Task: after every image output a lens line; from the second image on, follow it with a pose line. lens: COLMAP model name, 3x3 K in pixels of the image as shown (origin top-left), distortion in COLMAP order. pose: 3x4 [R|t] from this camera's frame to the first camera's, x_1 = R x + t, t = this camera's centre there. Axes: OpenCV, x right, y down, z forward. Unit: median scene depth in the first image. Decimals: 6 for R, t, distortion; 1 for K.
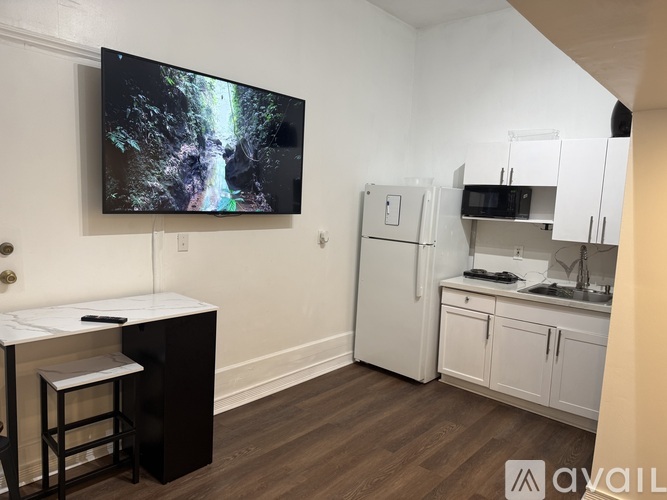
lens RADIAL K [[426.6, 0, 285.8], [0, 426.6, 250.0], [0, 0, 1]] dist [0.061072, -0.044274]
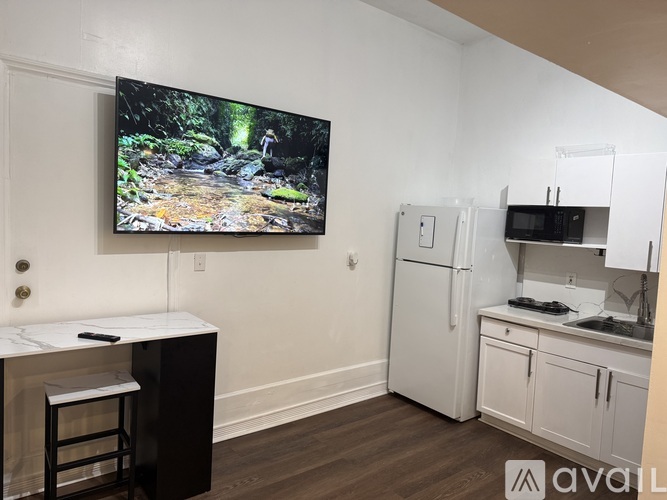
lens RADIAL K [[426.6, 0, 285.8], [0, 426.6, 250.0], [0, 0, 1]] dist [0.061072, -0.044274]
pose [[0.989112, 0.014151, -0.146484, 0.096371], [-0.021077, 0.998727, -0.045835, -0.004011], [0.145649, 0.048423, 0.988151, 0.027776]]
